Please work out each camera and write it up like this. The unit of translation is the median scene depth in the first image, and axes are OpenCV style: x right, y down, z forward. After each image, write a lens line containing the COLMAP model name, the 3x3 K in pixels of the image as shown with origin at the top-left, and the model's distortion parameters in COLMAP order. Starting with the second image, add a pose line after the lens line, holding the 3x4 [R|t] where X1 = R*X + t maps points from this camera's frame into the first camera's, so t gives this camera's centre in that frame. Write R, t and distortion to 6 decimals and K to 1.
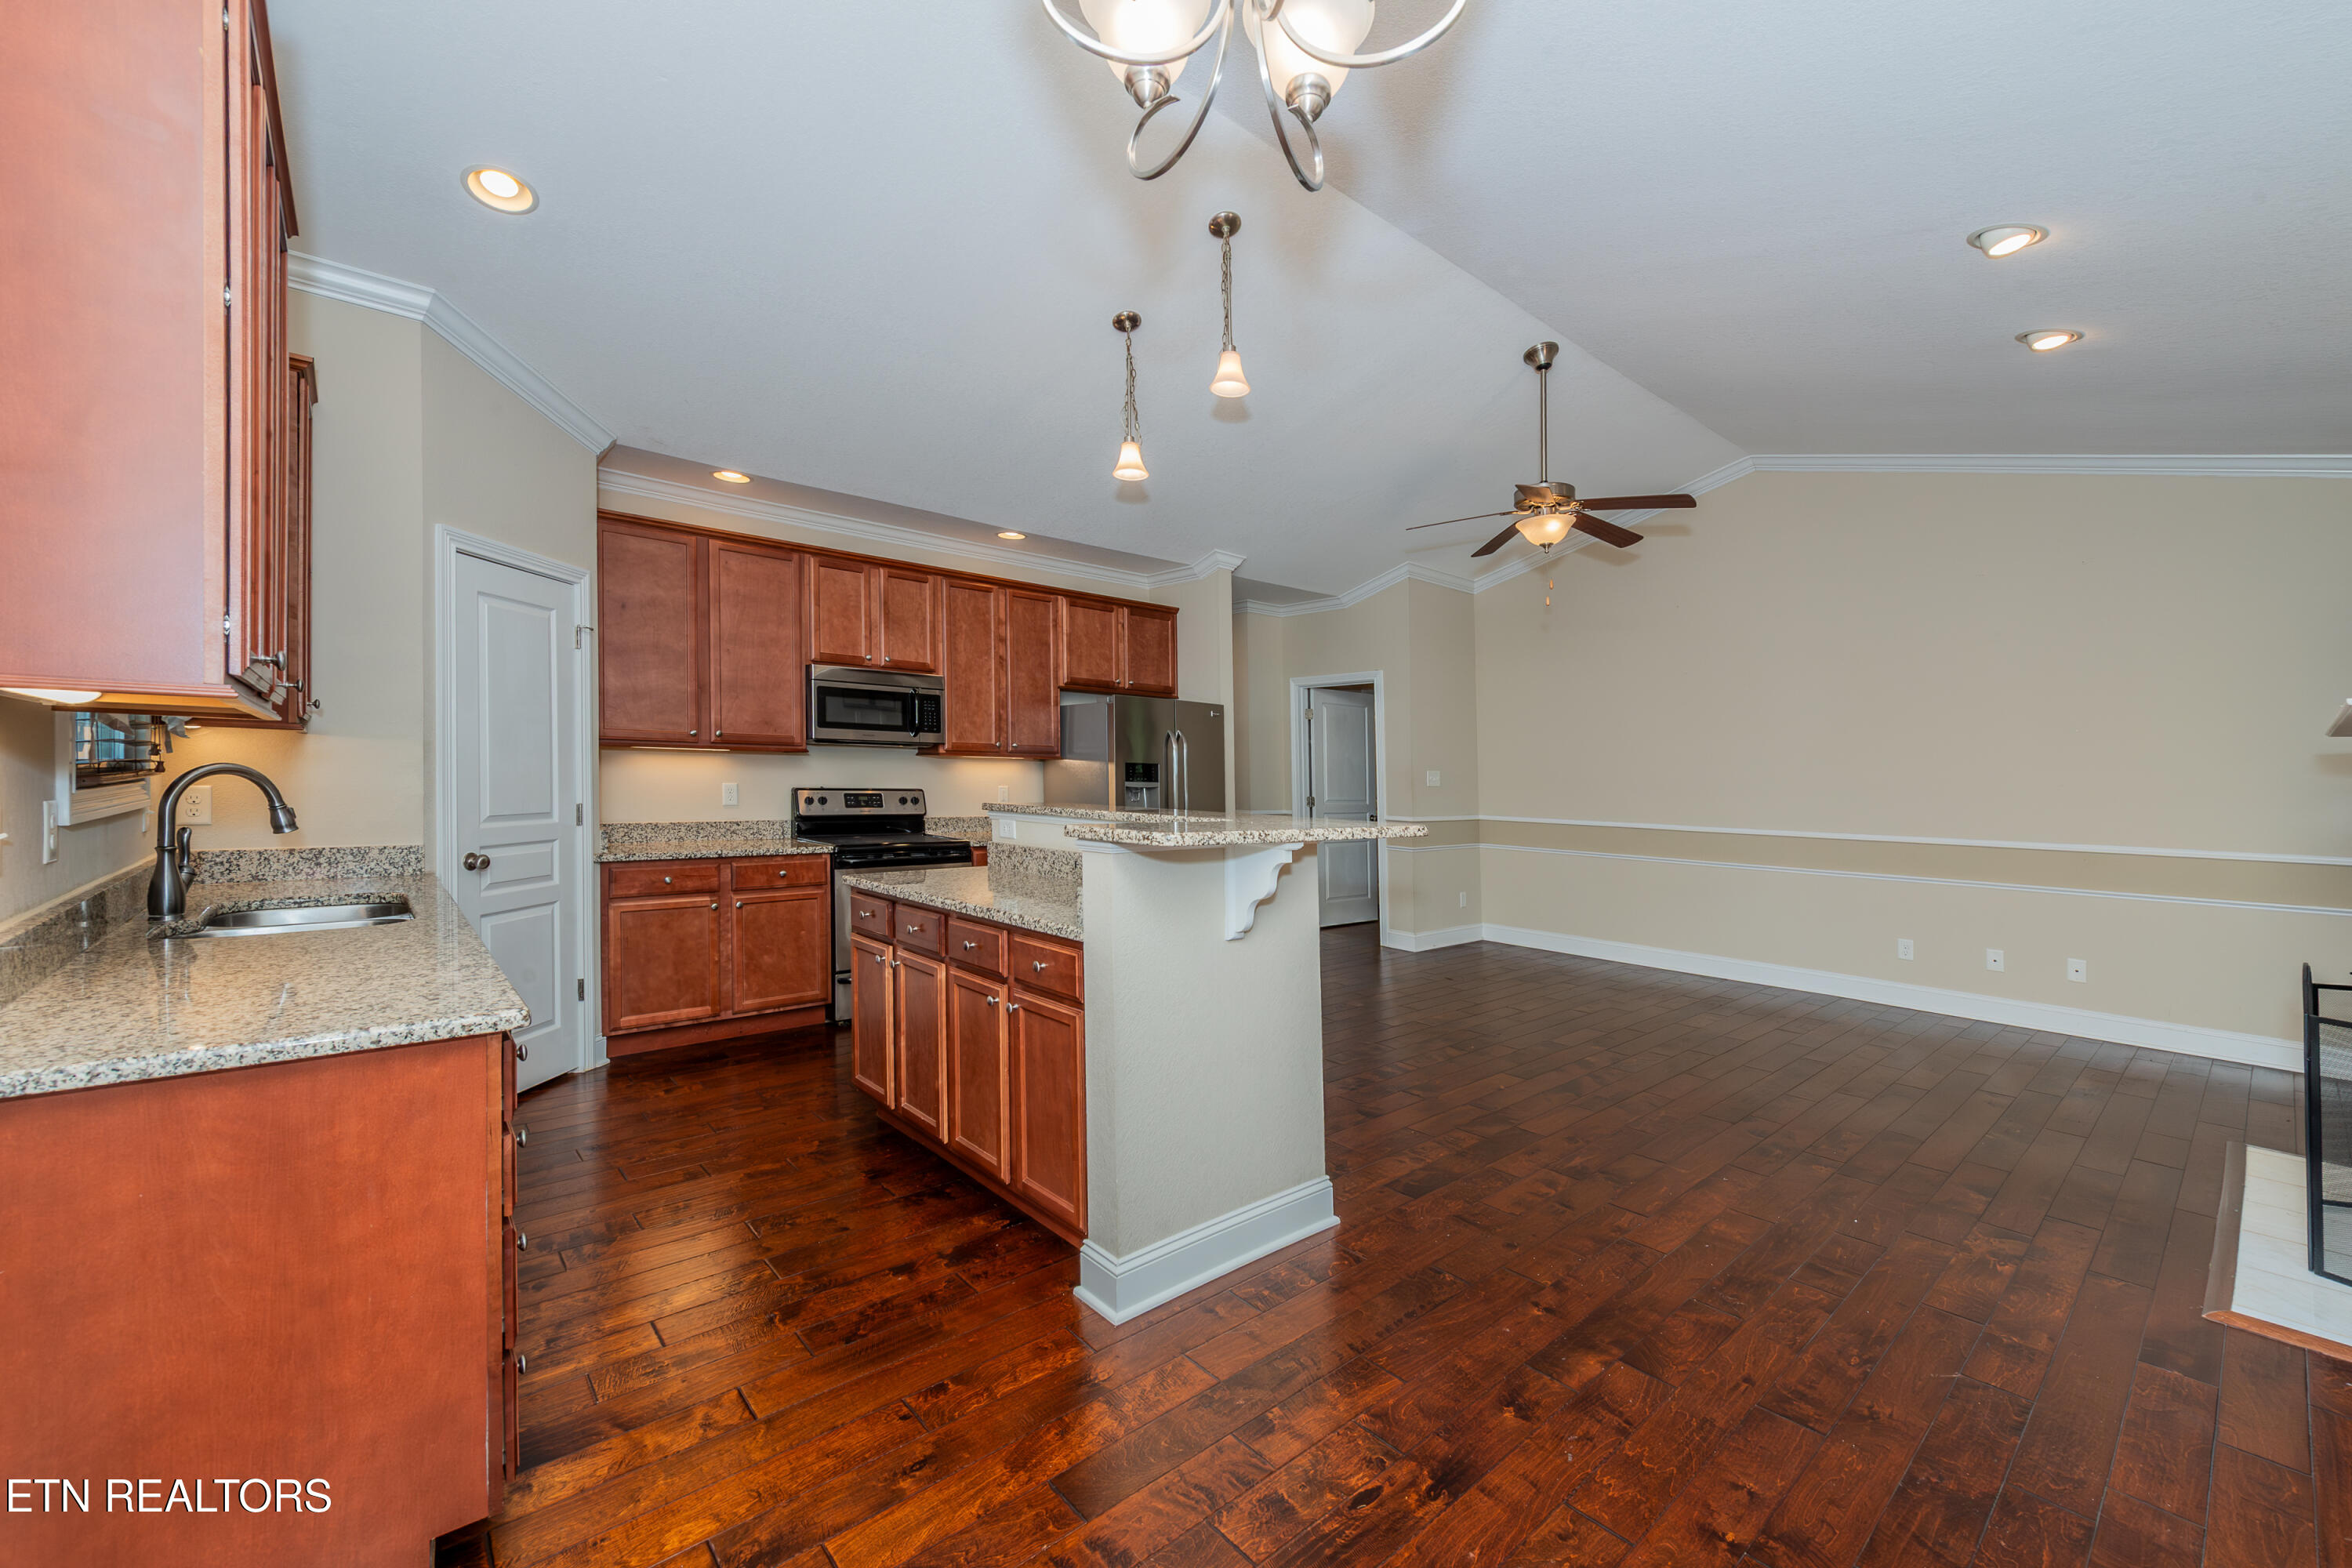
lens RADIAL K [[926.2, 0, 1168.6], [0, 926.2, 791.2], [0, 0, 1]] dist [-0.000218, -0.000360]
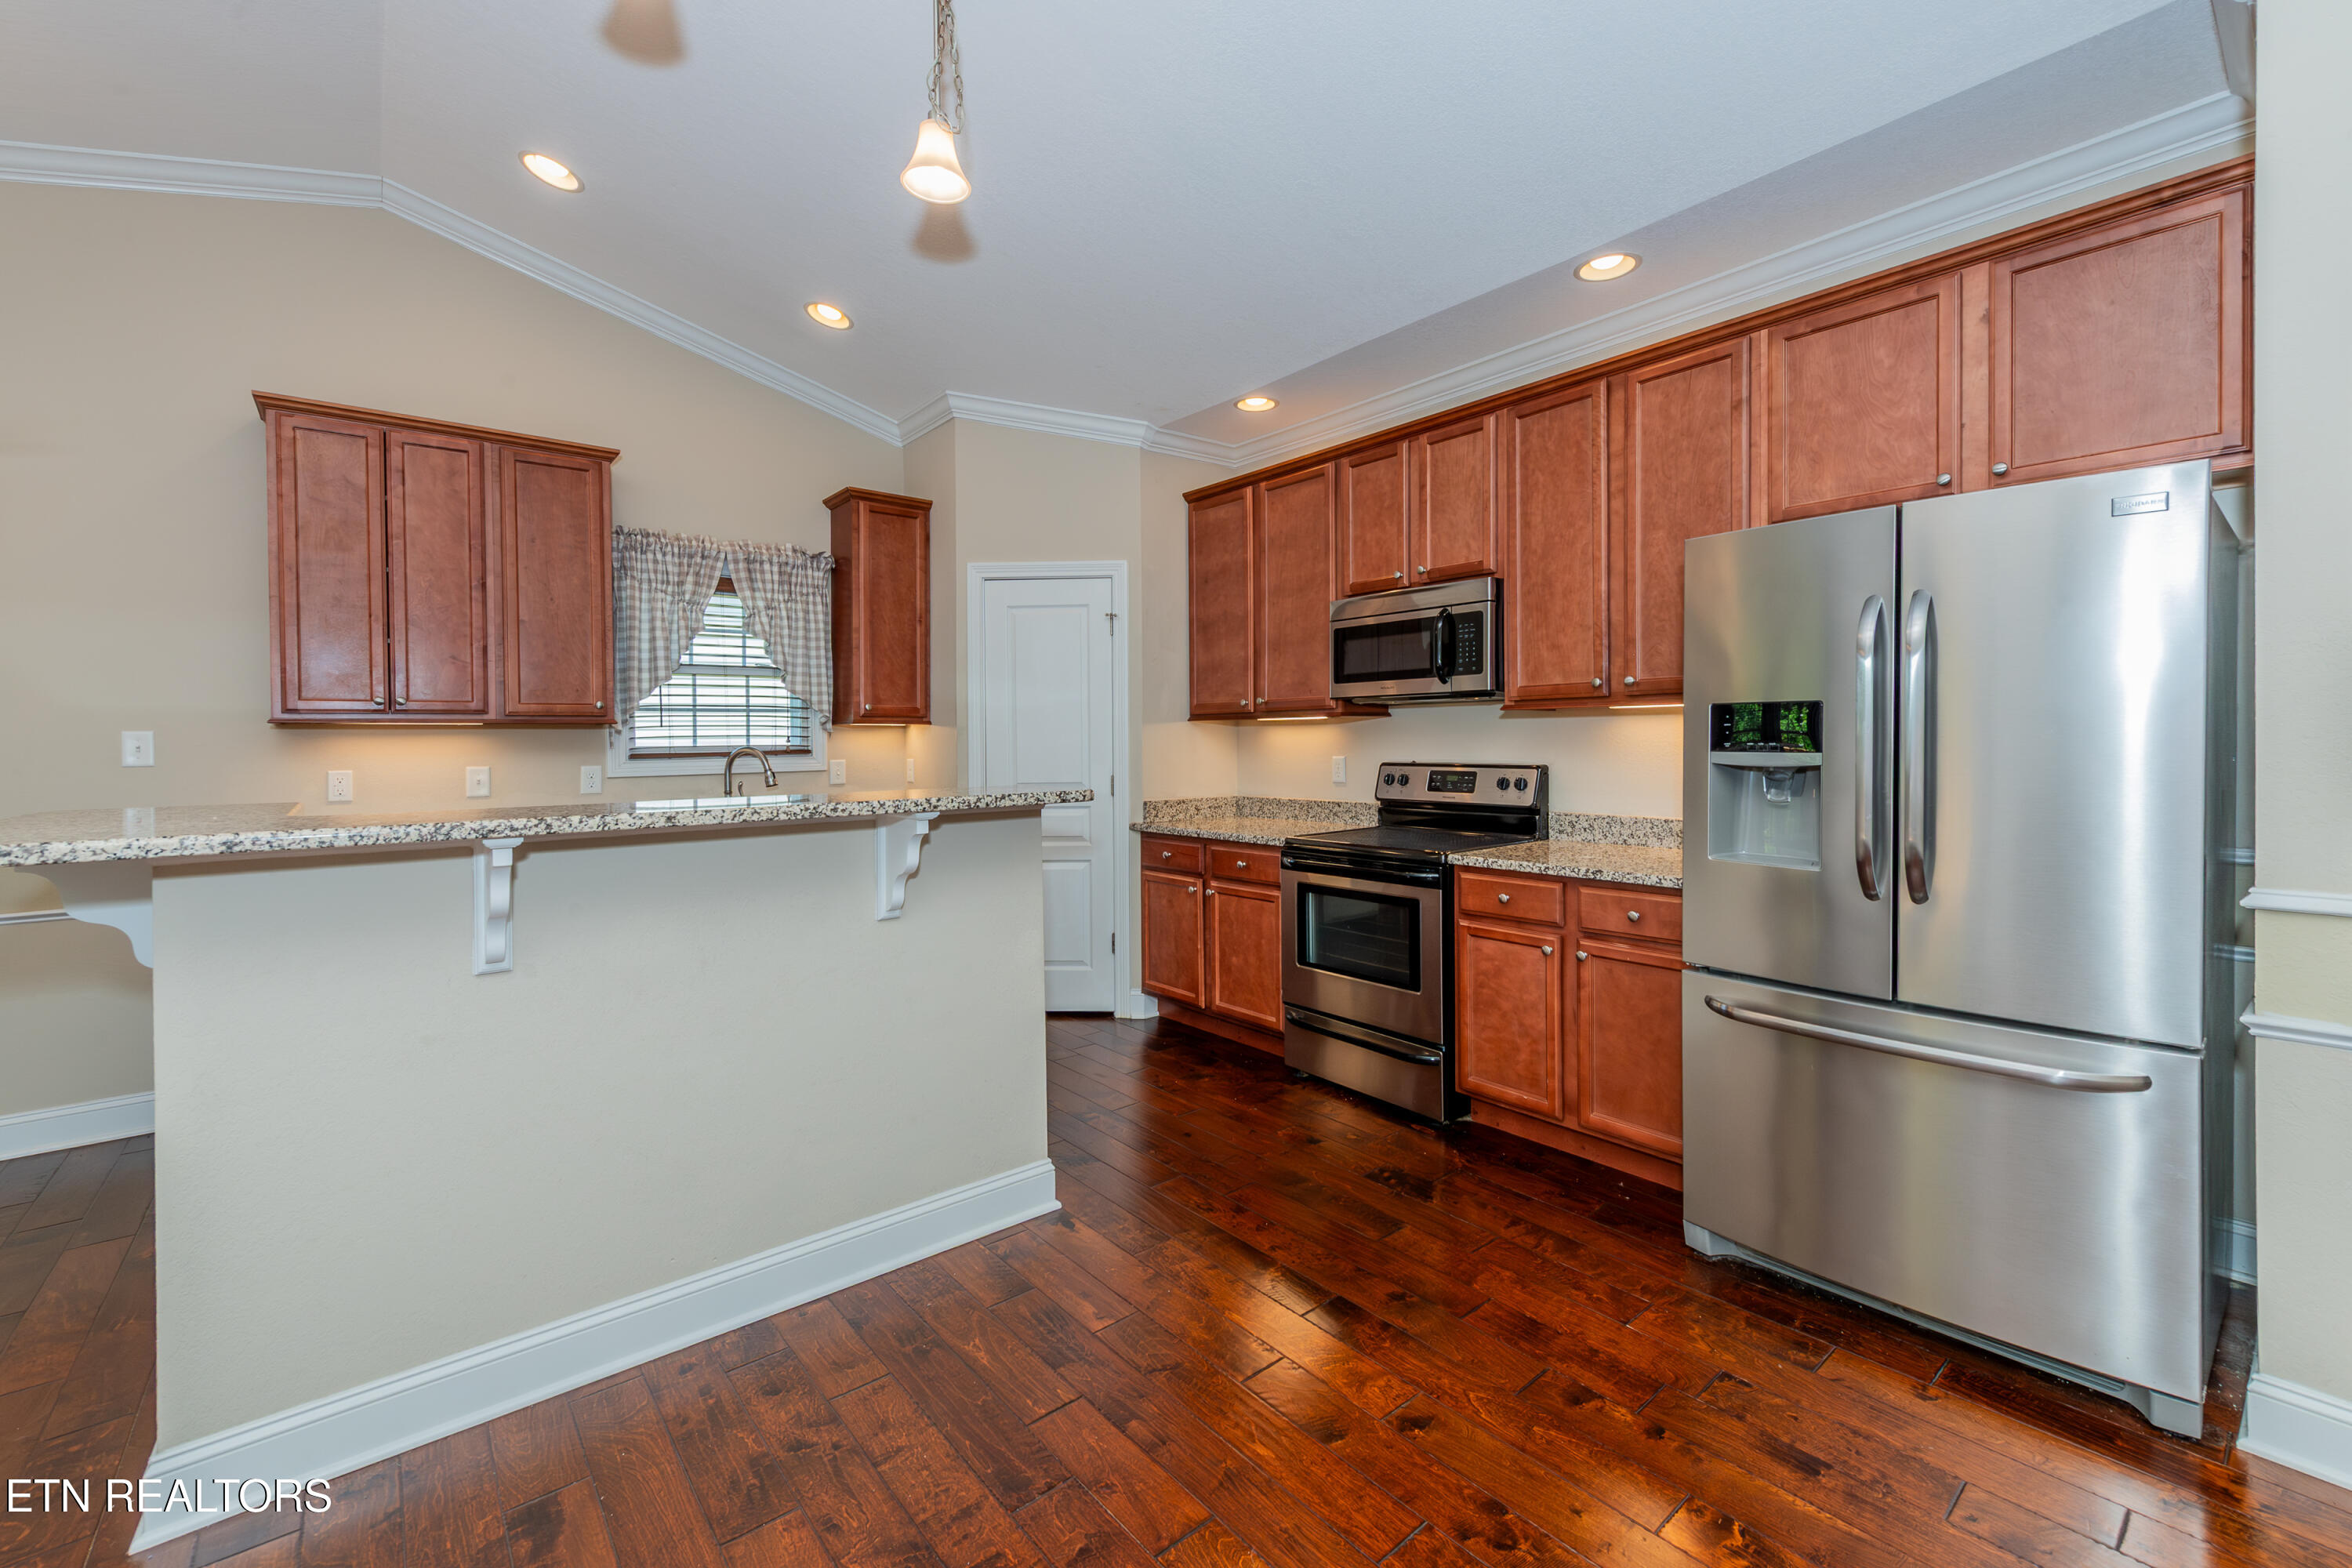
lens RADIAL K [[968.8, 0, 1212.8], [0, 968.8, 733.8], [0, 0, 1]] dist [0.014597, -0.000138]
pose [[0.021473, -0.024891, -0.999460, 0.410912], [-0.003124, 0.999683, -0.024964, -0.007068], [0.999765, 0.003658, 0.021388, 0.876700]]
